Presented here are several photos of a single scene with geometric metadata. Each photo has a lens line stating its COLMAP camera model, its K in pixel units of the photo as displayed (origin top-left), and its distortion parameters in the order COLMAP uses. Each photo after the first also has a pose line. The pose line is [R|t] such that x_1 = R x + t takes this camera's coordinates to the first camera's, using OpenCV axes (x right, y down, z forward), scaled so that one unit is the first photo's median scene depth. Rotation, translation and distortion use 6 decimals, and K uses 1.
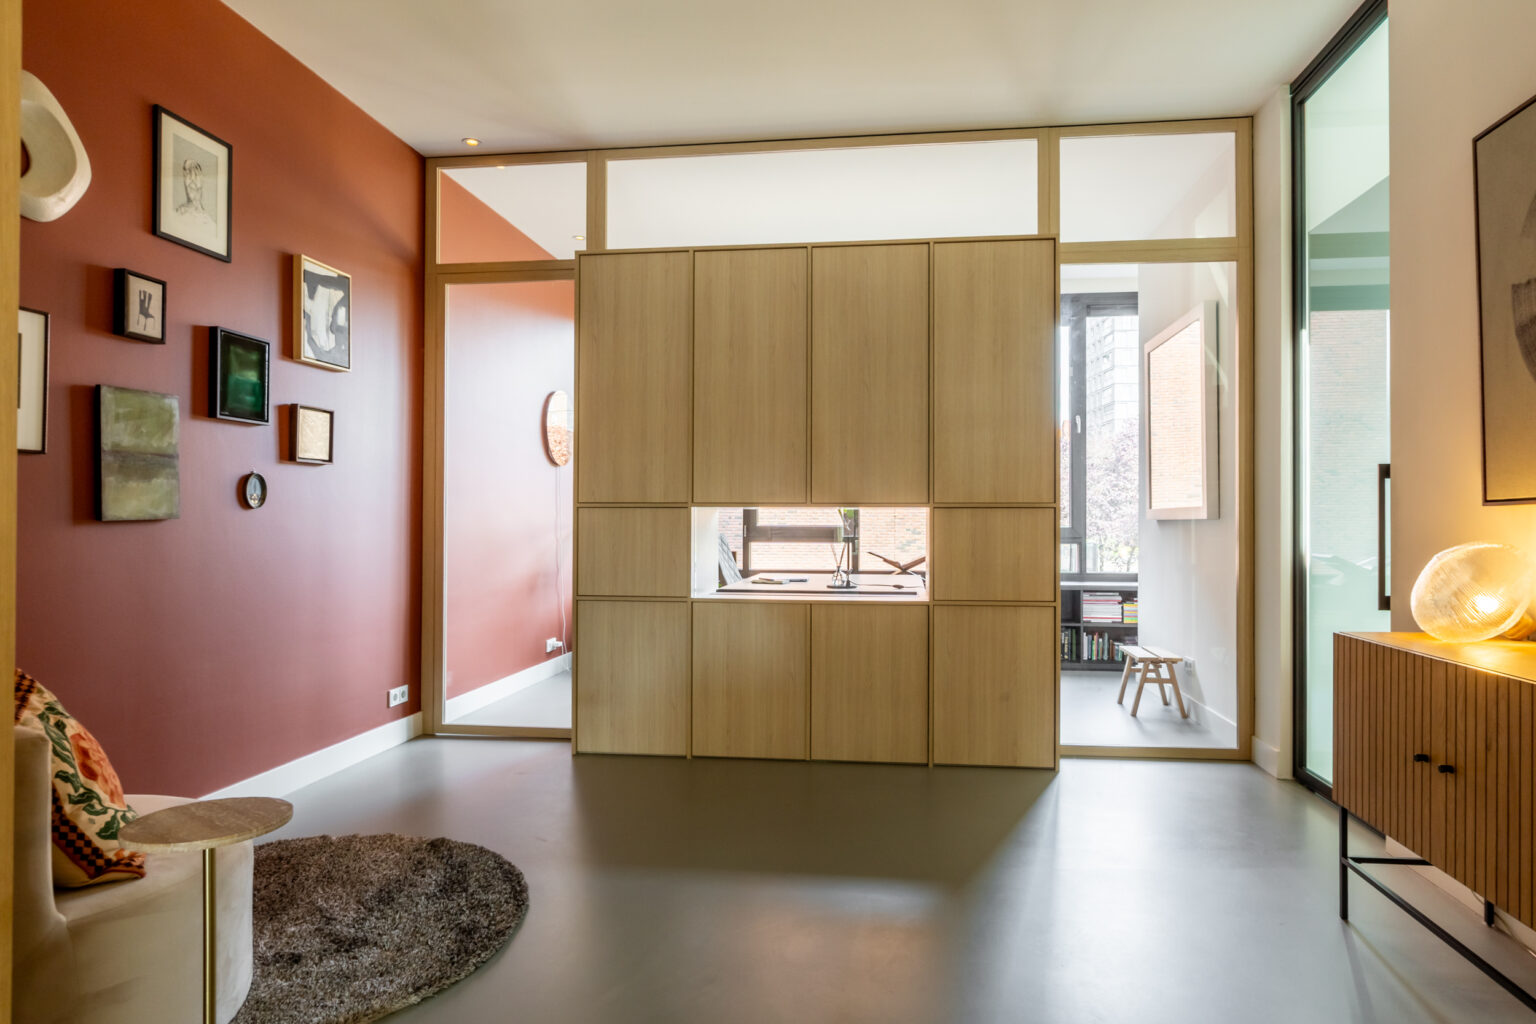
lens RADIAL K [[868.8, 0, 776.9], [0, 868.8, 513.5], [0, 0, 1]] dist [-0.013540, 0.002896]
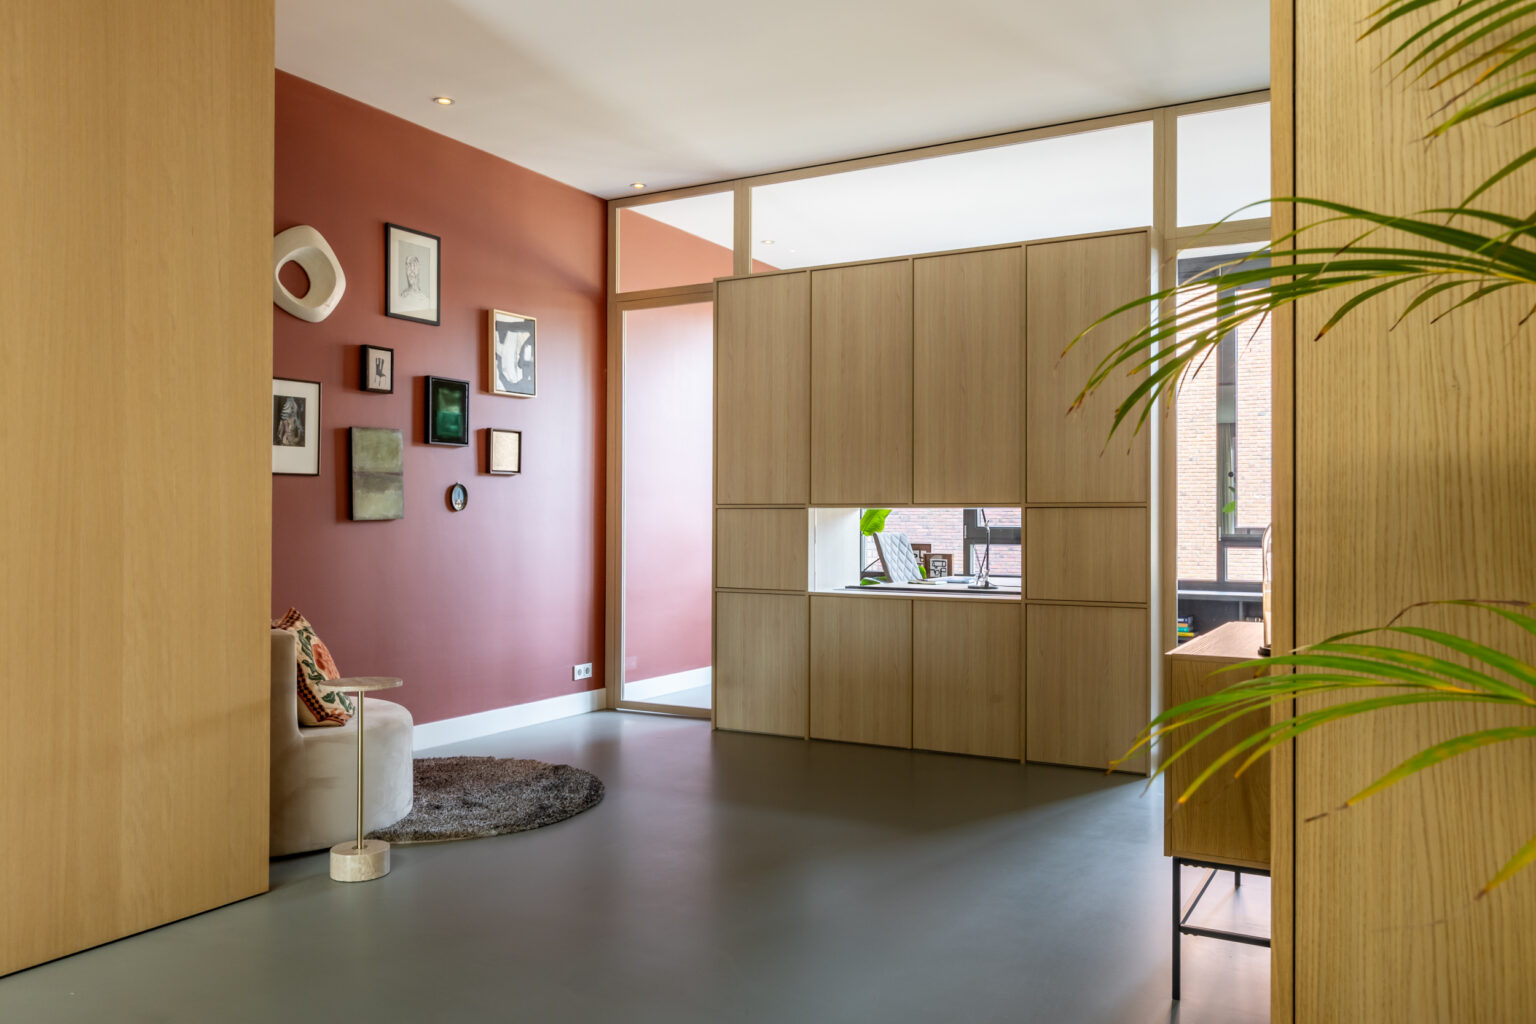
lens RADIAL K [[1169.0, 0, 764.4], [0, 1169.0, 510.0], [0, 0, 1]] dist [-0.006616, -0.000668]
pose [[0.919691, -0.003848, -0.392624, 0.437813], [0.003338, 0.999992, -0.001983, -0.001972], [0.392628, 0.000513, 0.919697, -0.375065]]
